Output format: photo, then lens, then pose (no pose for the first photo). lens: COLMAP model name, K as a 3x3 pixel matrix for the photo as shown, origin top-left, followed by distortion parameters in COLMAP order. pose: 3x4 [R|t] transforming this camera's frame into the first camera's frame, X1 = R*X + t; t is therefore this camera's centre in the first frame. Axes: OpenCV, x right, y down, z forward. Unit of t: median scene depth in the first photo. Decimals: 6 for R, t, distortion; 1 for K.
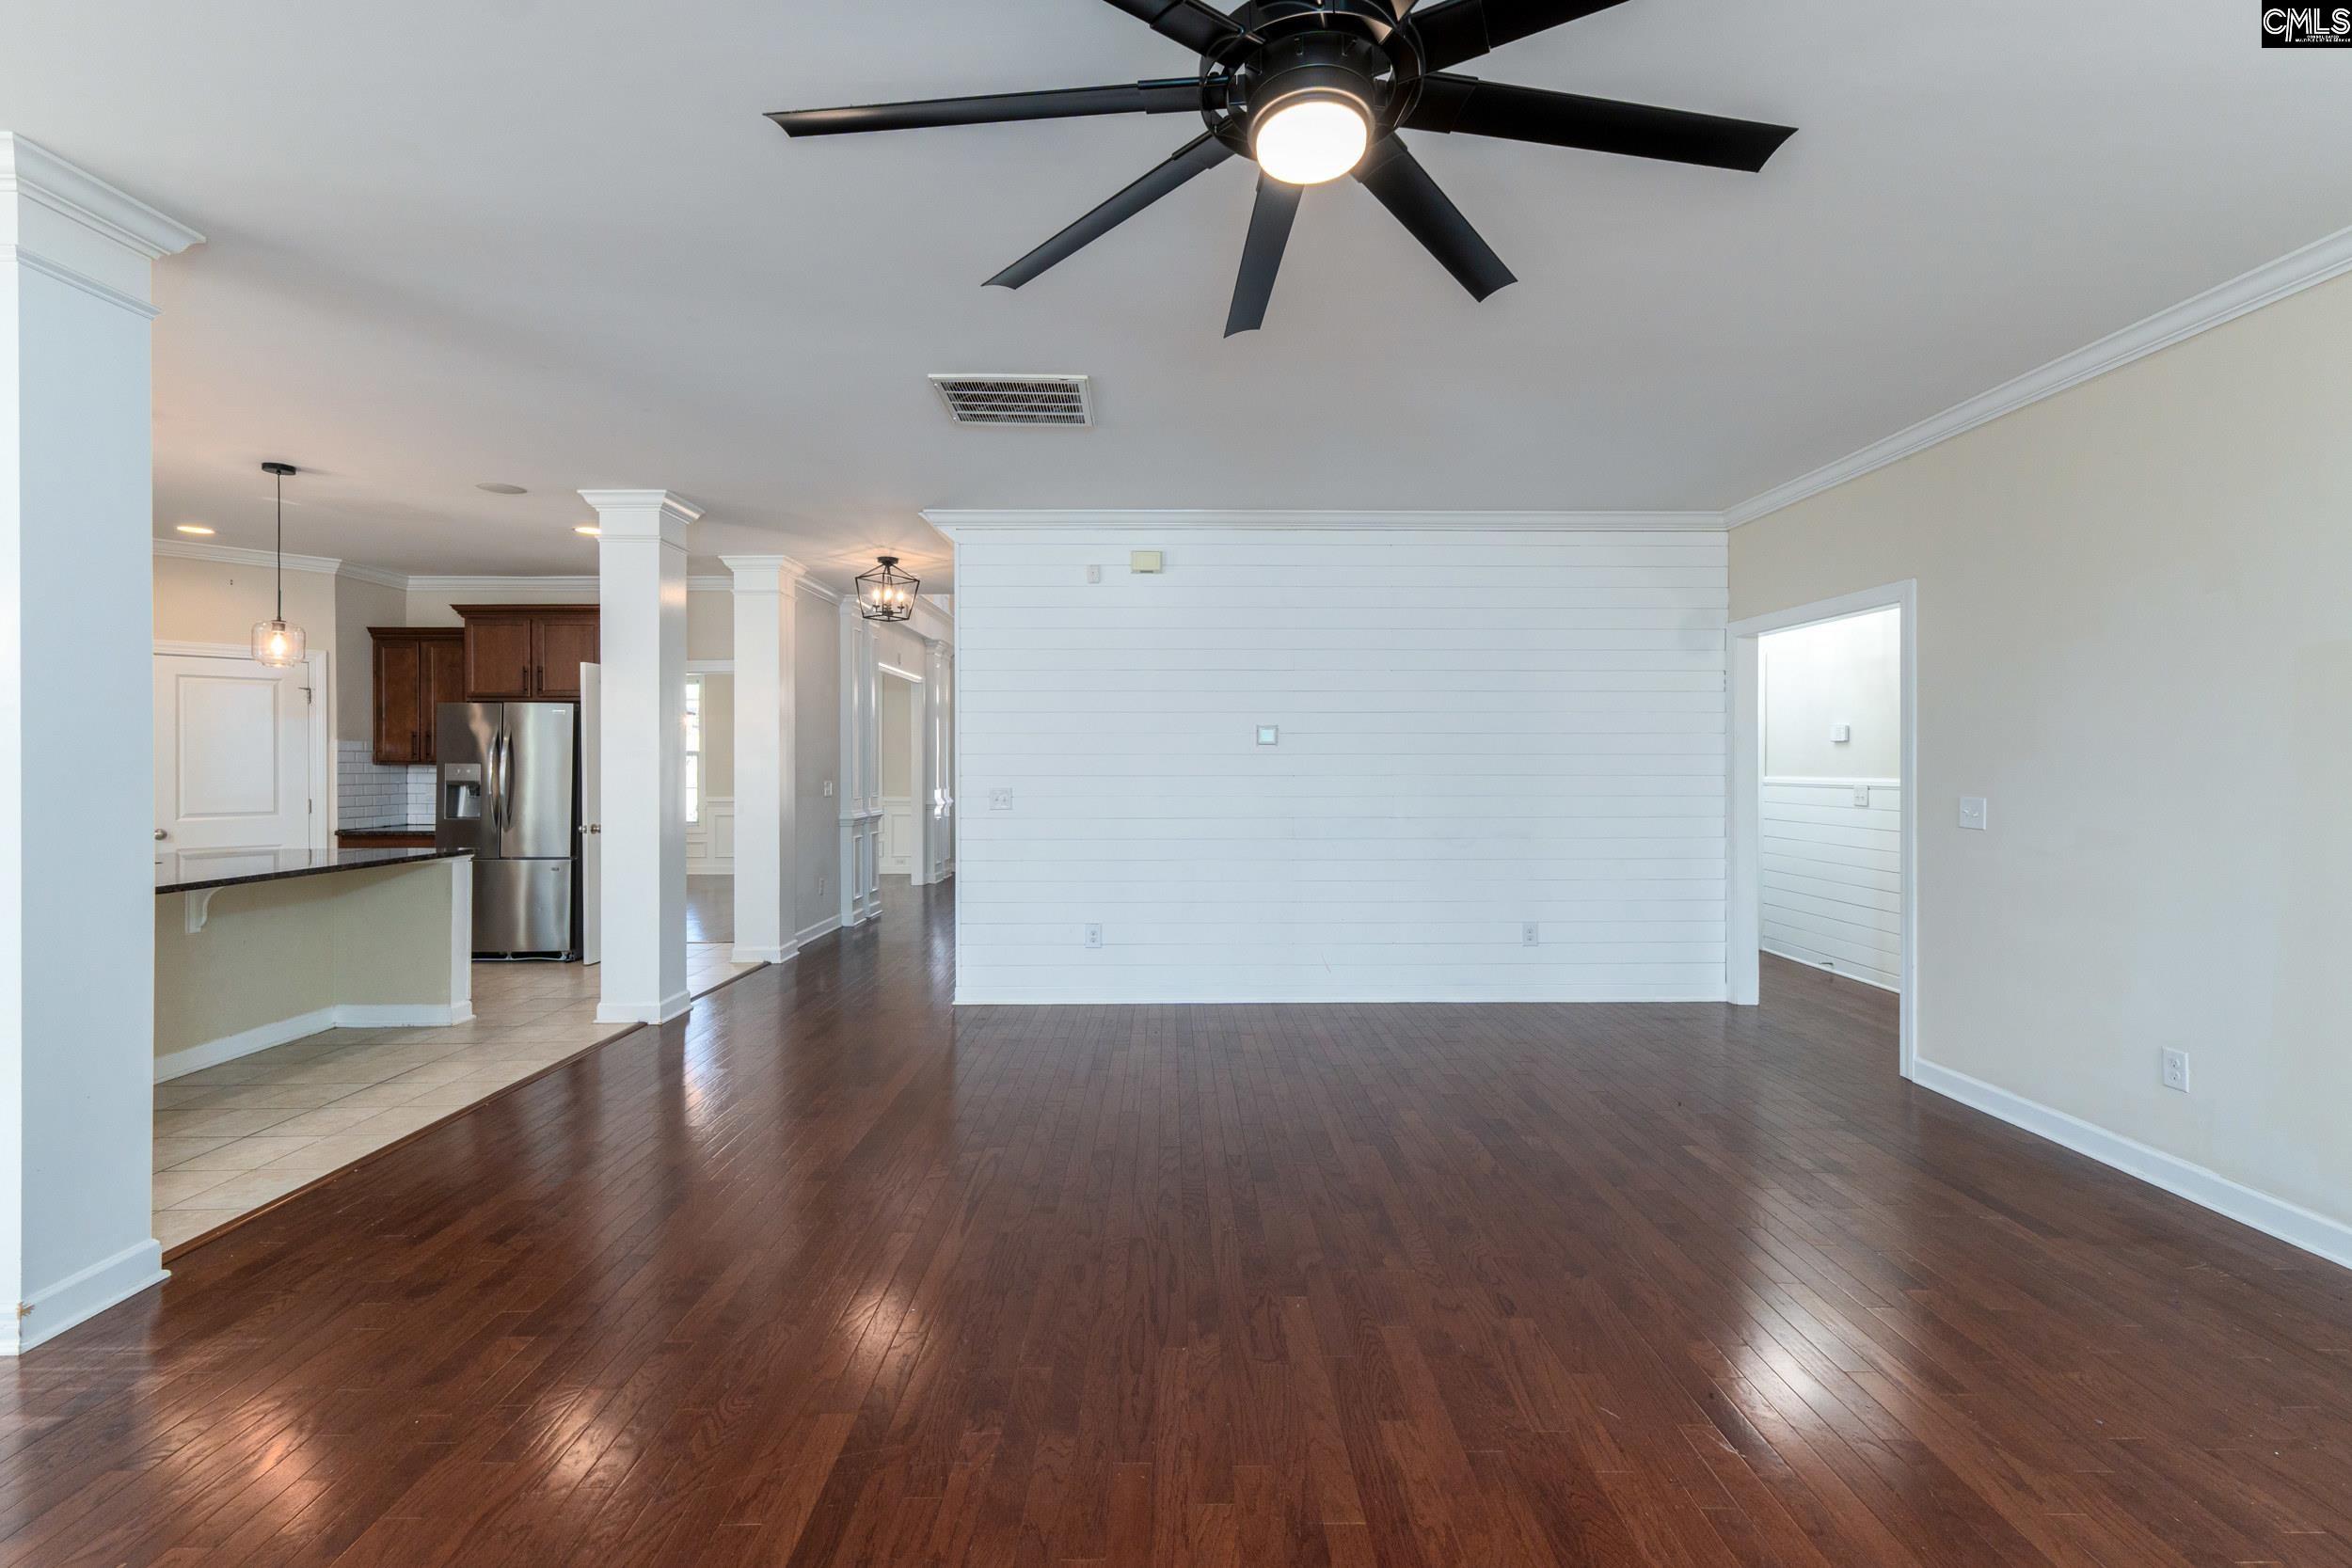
lens RADIAL K [[985.9, 0, 1178.6], [0, 985.9, 776.2], [0, 0, 1]] dist [0.004331, 0.000314]
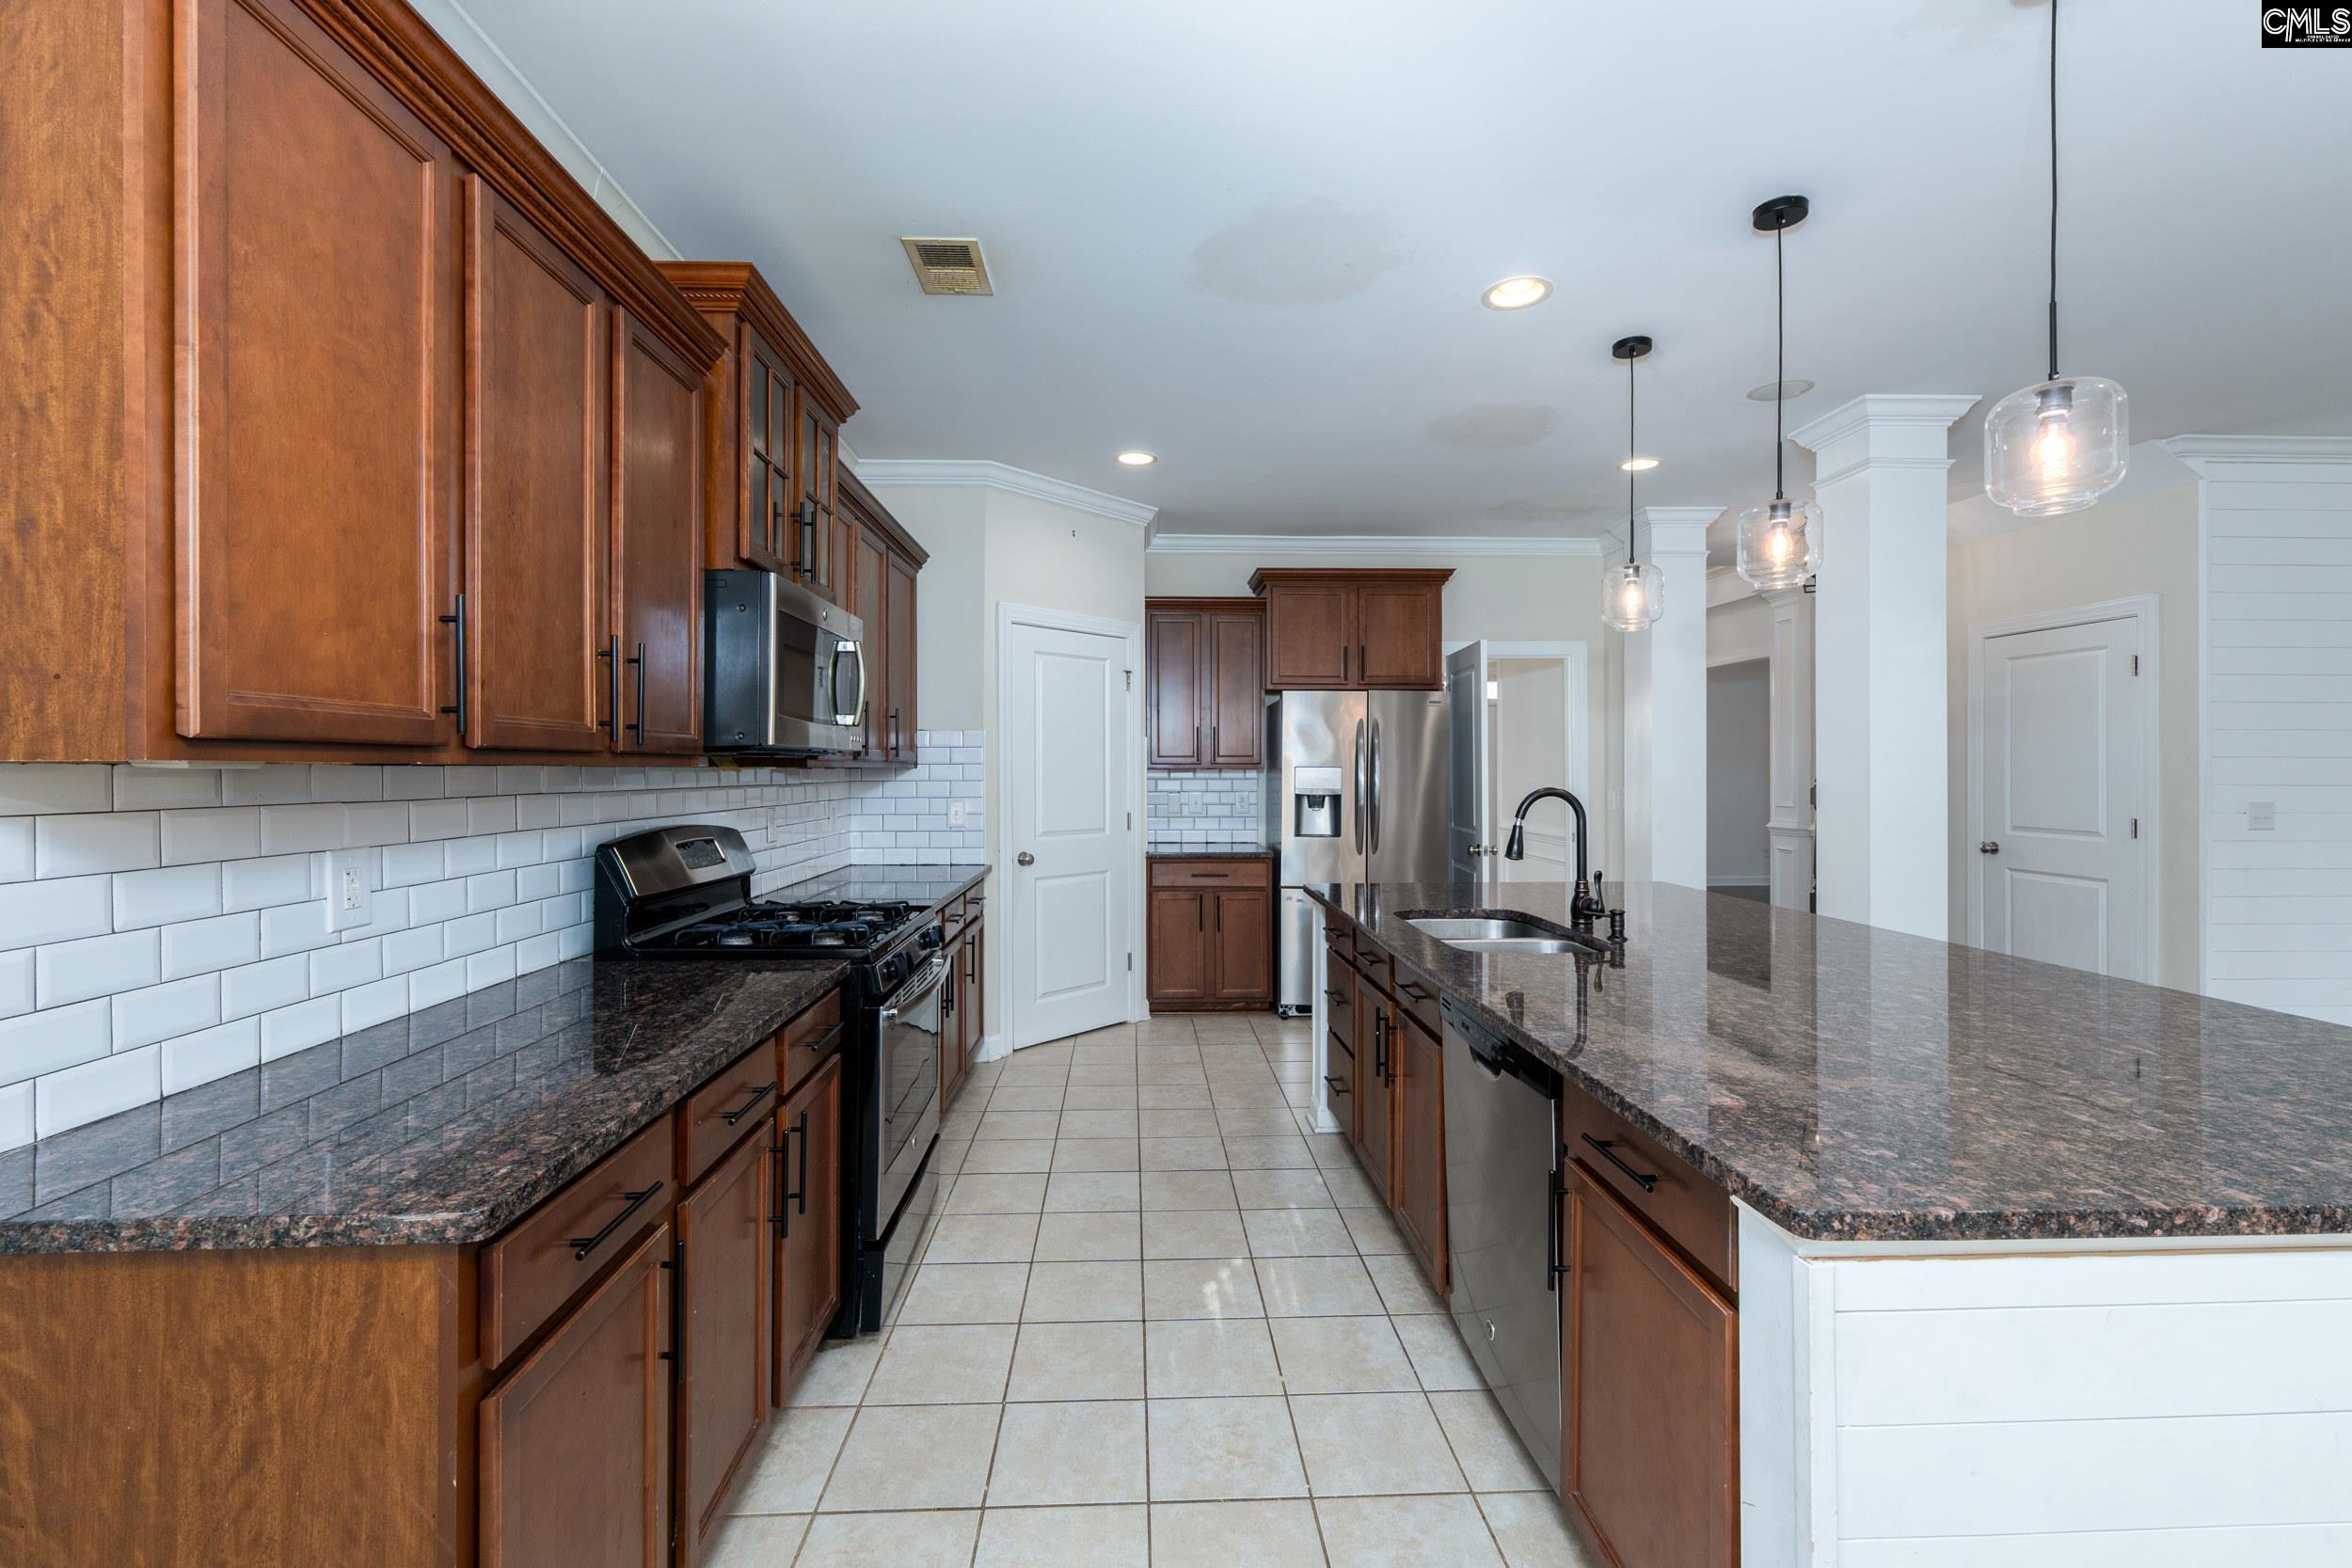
lens RADIAL K [[985.9, 0, 1178.6], [0, 985.9, 776.2], [0, 0, 1]] dist [0.004331, 0.000314]
pose [[0.999464, 0.003334, 0.032560, -0.934586], [-0.003037, 0.999953, -0.009195, 0.002263], [-0.032589, 0.009091, 0.999427, 0.239352]]
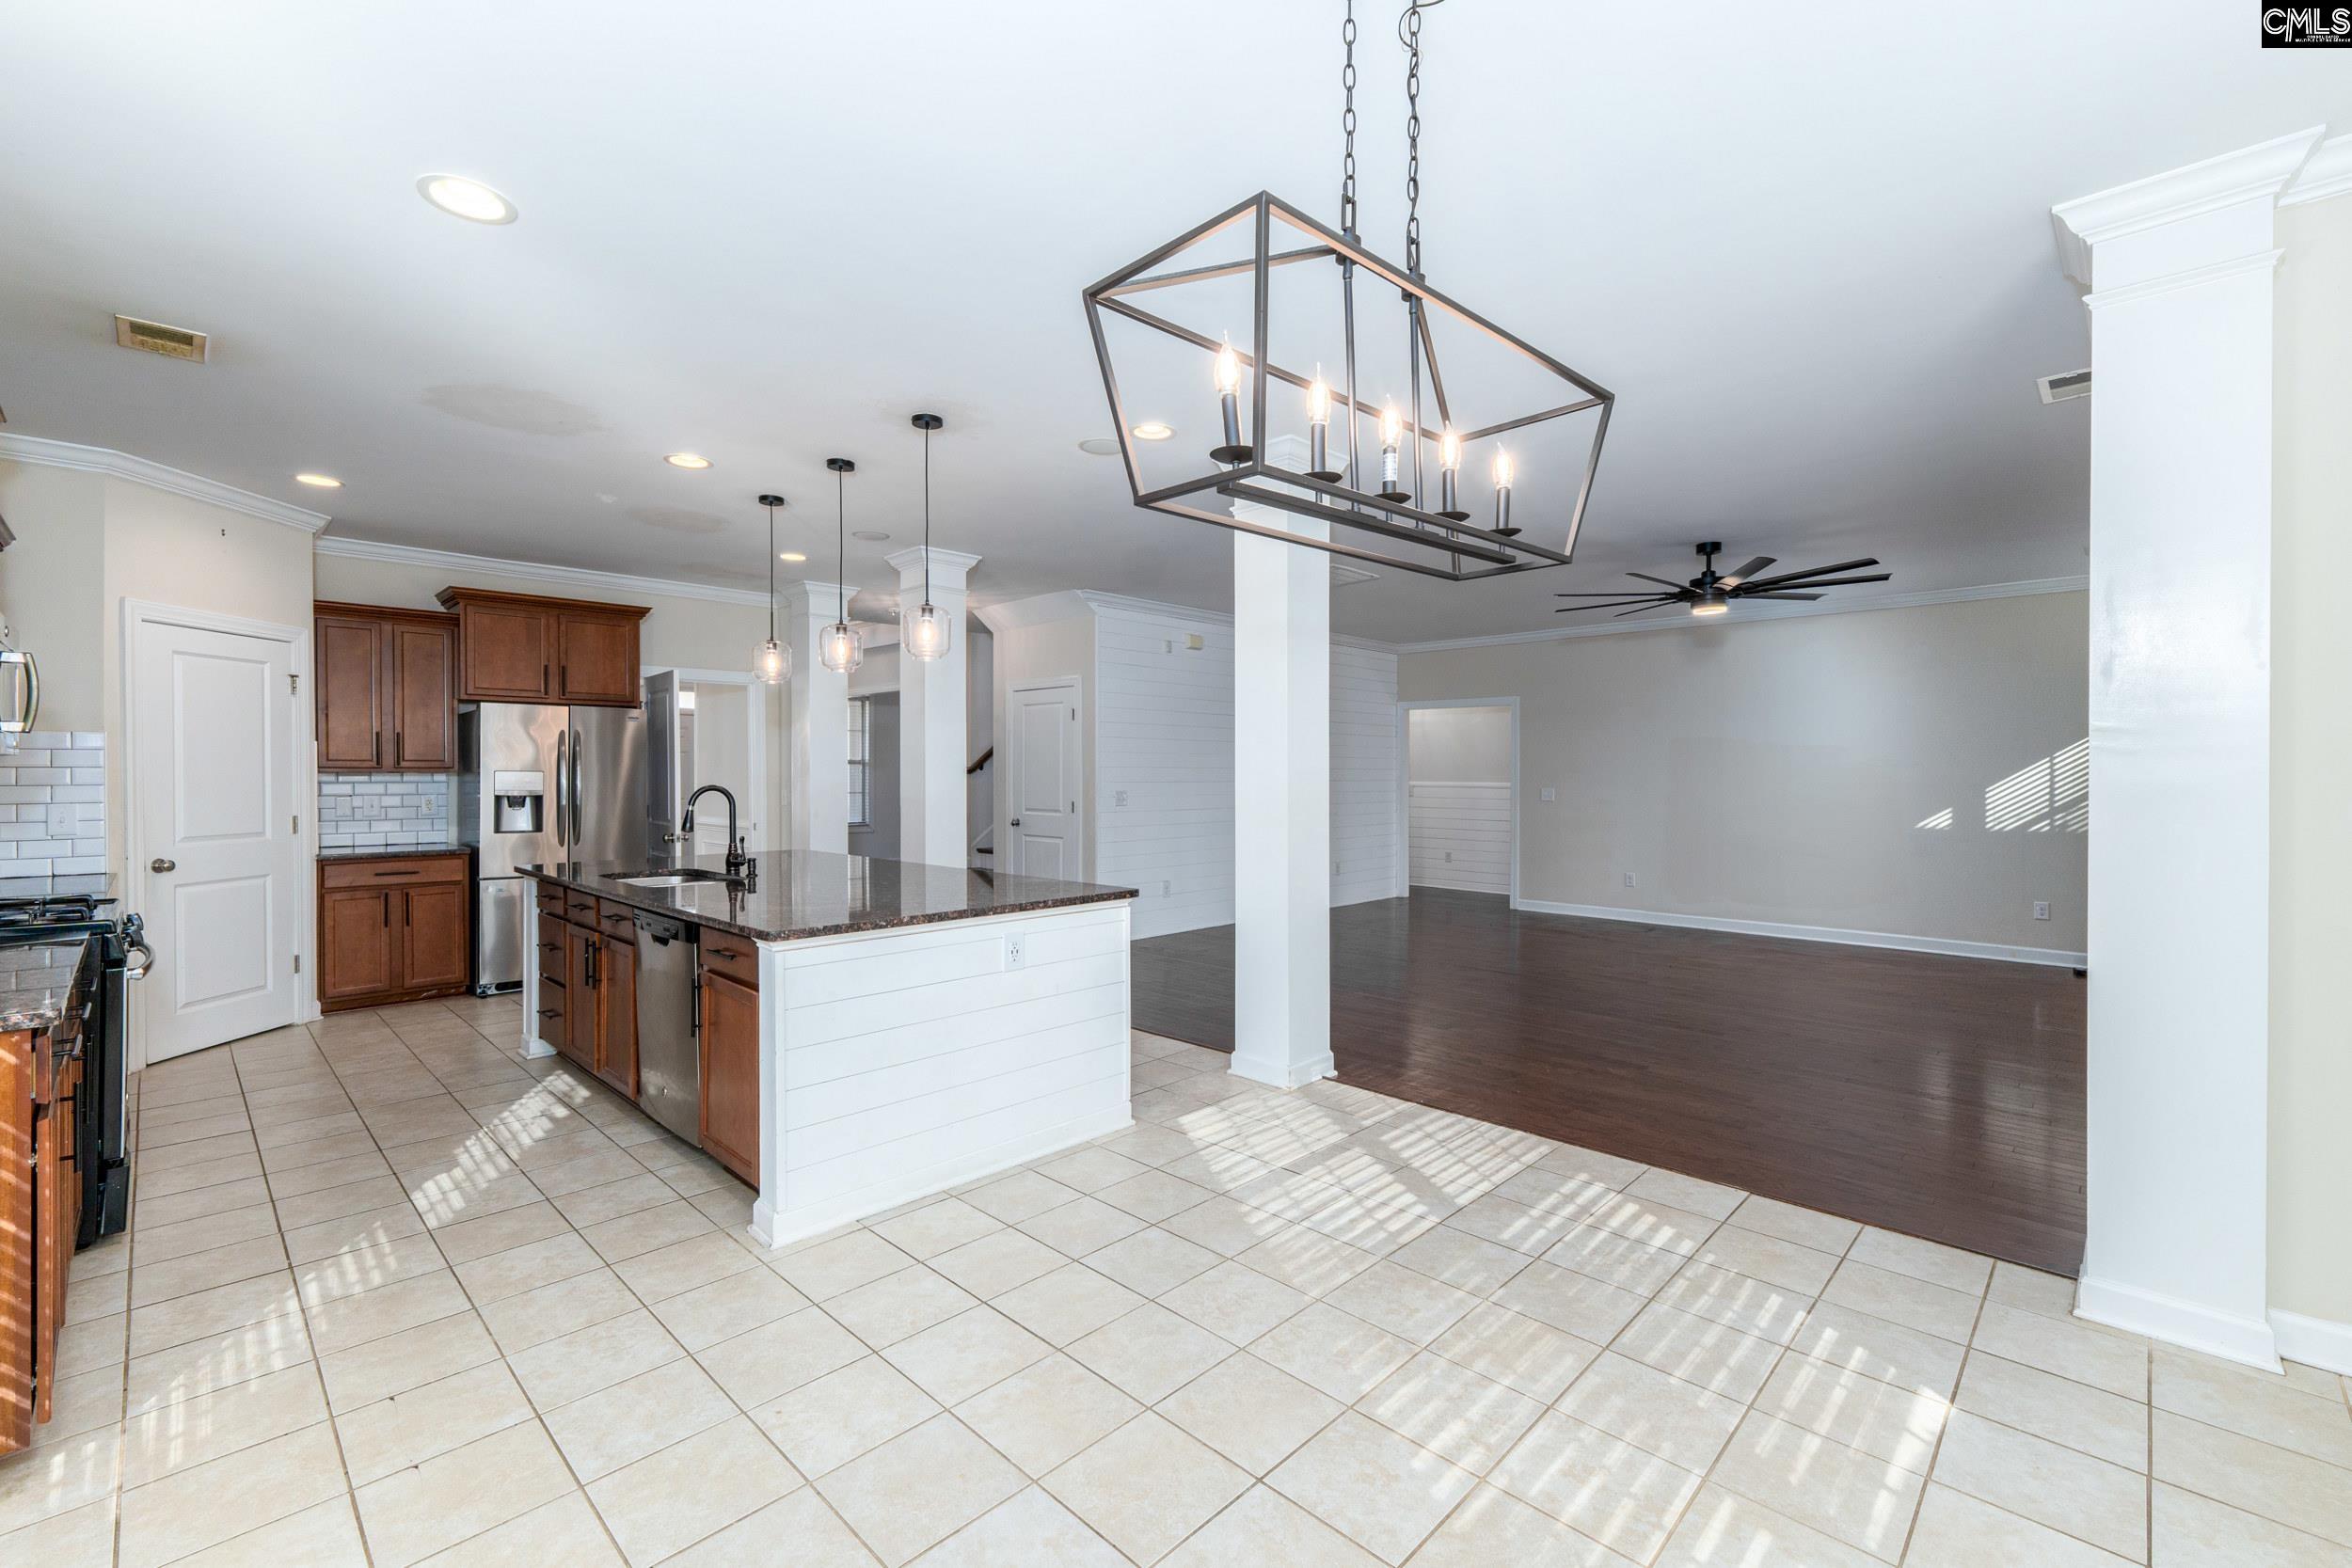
lens RADIAL K [[985.9, 0, 1178.6], [0, 985.9, 776.2], [0, 0, 1]] dist [0.004331, 0.000314]
pose [[0.706120, 0.002043, 0.708089, -1.015848], [0.007642, 0.999916, -0.010506, 0.006345], [-0.708051, 0.012829, 0.706045, -0.055685]]
